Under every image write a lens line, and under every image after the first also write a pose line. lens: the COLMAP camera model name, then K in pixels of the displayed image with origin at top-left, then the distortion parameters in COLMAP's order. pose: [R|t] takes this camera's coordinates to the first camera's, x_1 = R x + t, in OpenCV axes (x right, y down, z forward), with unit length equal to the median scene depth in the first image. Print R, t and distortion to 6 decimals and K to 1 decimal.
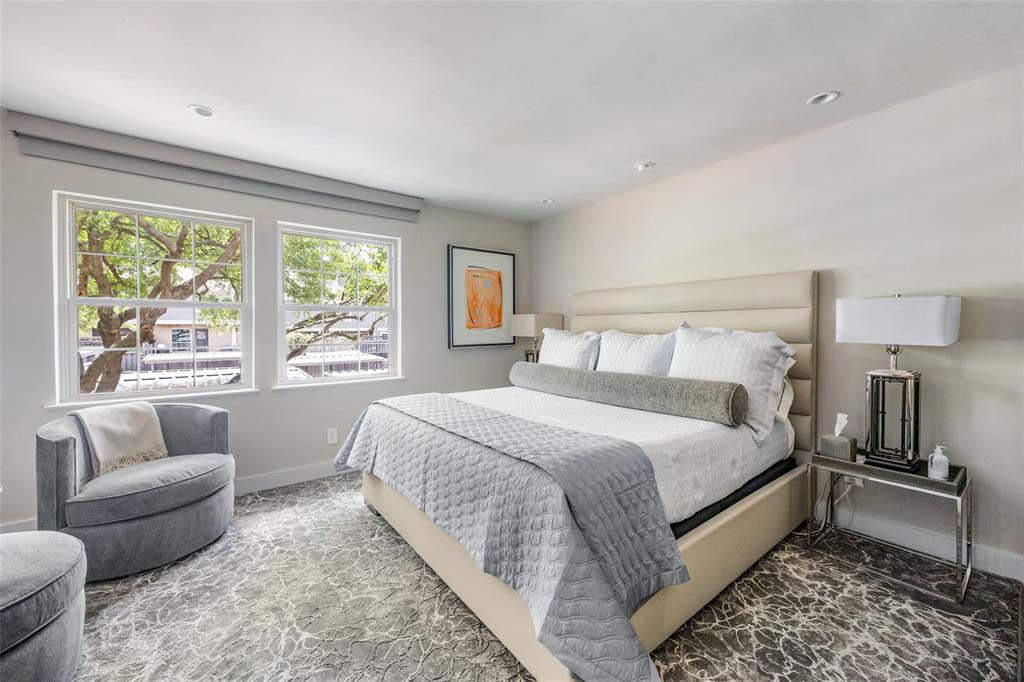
lens RADIAL K [[395.7, 0, 506.8], [0, 395.7, 333.8], [0, 0, 1]] dist [-0.005065, -0.000059]
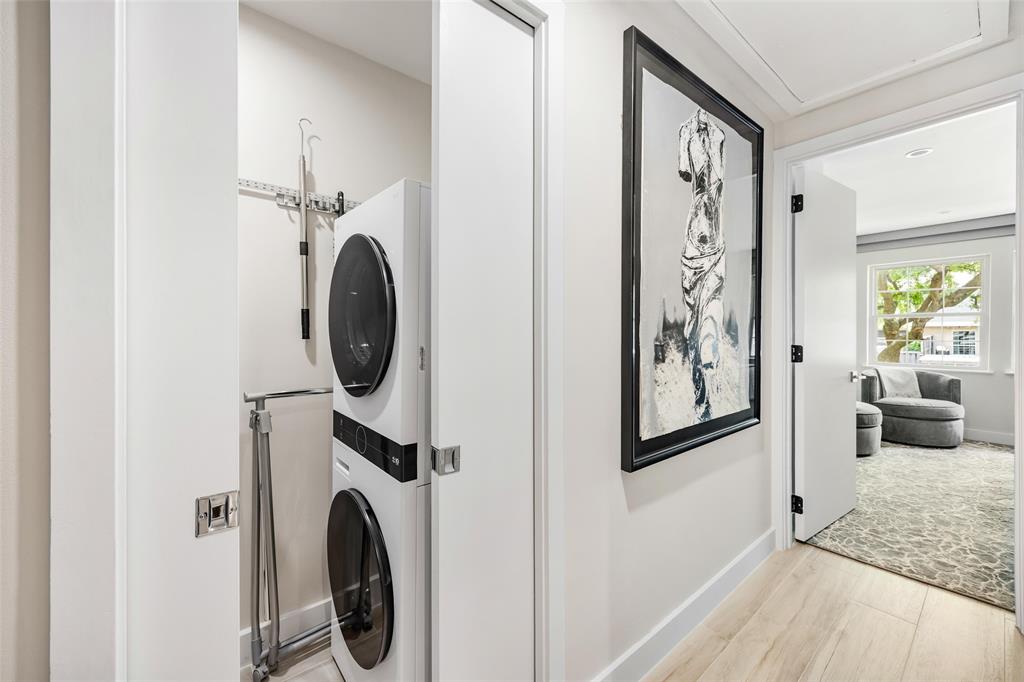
lens RADIAL K [[395.7, 0, 510.8], [0, 395.7, 335.9], [0, 0, 1]] dist [-0.005065, -0.000059]
pose [[0.013661, 0.008129, -0.999874, 0.610985], [-0.009054, 0.999927, 0.008005, 0.012101], [0.999866, 0.008944, 0.013734, -0.610069]]
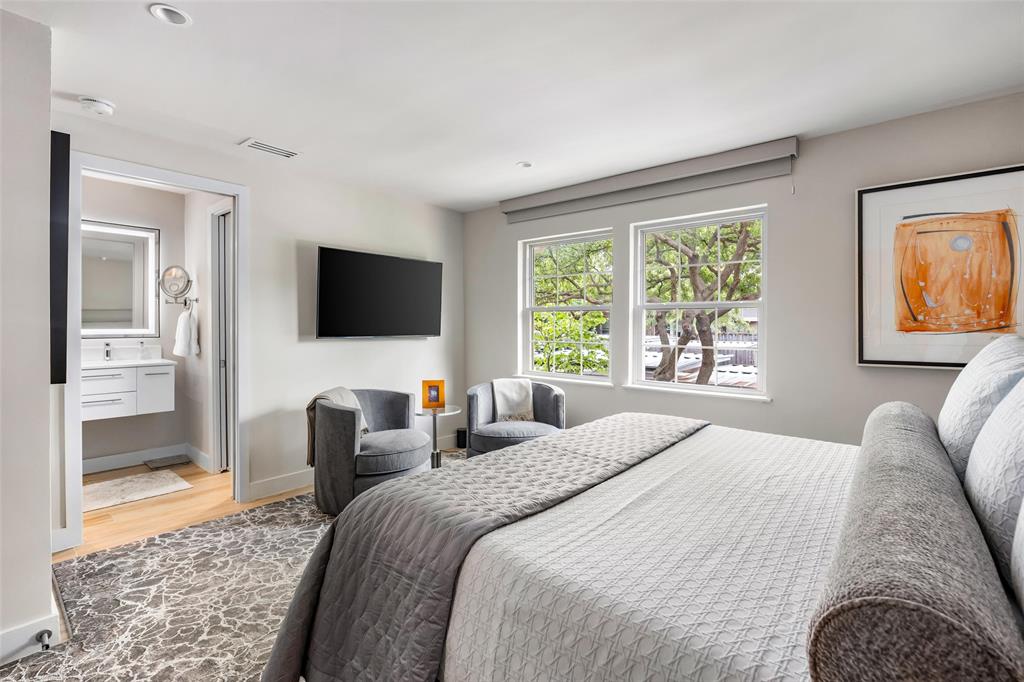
lens RADIAL K [[464.5, 0, 509.6], [0, 464.5, 332.4], [0, 0, 1]] dist [-0.005476, -0.000704]
pose [[0.217524, 0.014538, -0.975947, 0.439793], [-0.019436, 0.999755, 0.010561, -0.009526], [0.975861, 0.016671, 0.217753, 0.360100]]
